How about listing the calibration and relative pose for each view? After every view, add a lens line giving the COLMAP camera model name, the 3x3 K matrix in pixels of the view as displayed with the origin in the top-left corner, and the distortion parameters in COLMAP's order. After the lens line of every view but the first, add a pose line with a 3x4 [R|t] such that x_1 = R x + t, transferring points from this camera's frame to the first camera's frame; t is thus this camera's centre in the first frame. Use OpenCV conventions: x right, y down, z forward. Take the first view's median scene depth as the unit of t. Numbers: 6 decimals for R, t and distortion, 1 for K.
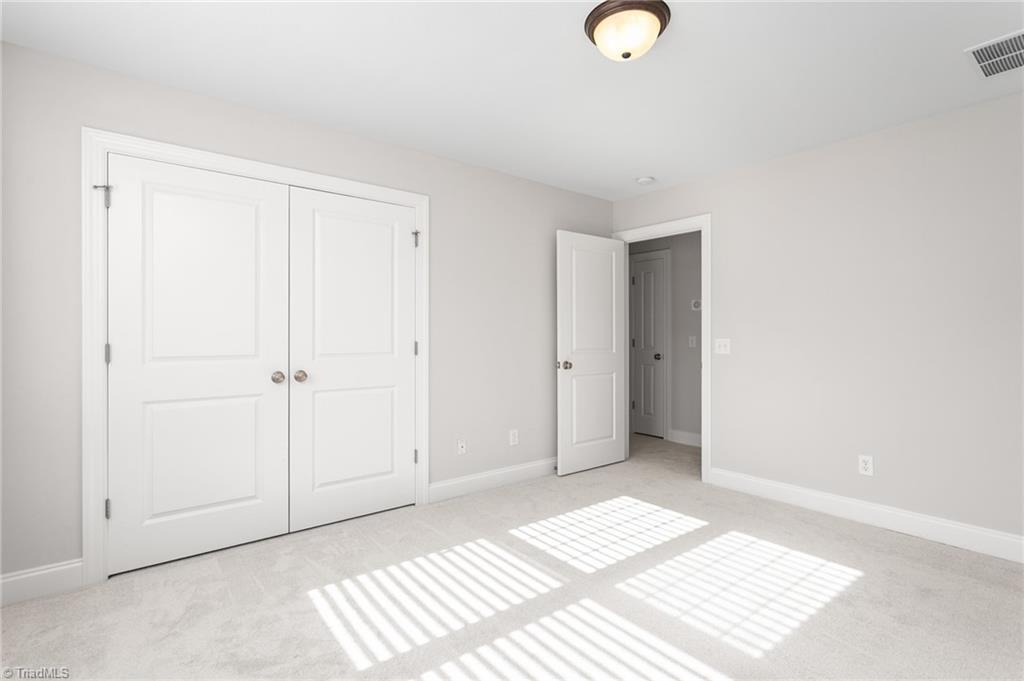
lens RADIAL K [[493.2, 0, 512.3], [0, 493.2, 339.2], [0, 0, 1]] dist [-0.006935, -0.000443]
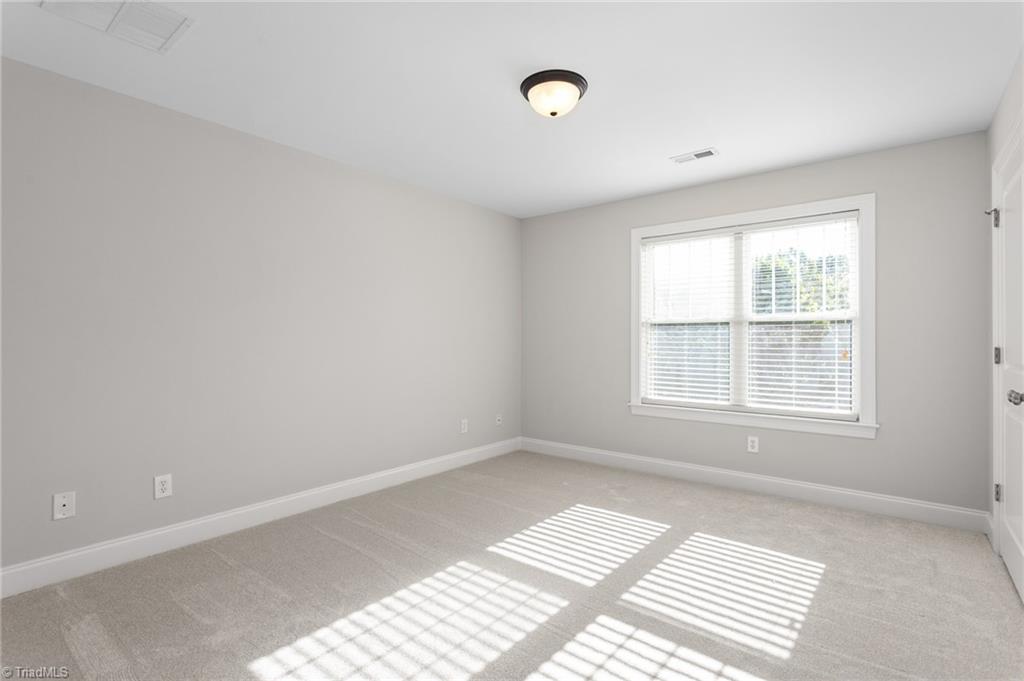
lens RADIAL K [[493.2, 0, 511.4], [0, 493.2, 341.1], [0, 0, 1]] dist [-0.006935, -0.000443]
pose [[-0.976075, -0.005115, -0.217374, 0.535530], [-0.005067, 0.999987, -0.000780, -0.000266], [0.217375, 0.000340, -0.976088, 1.937606]]
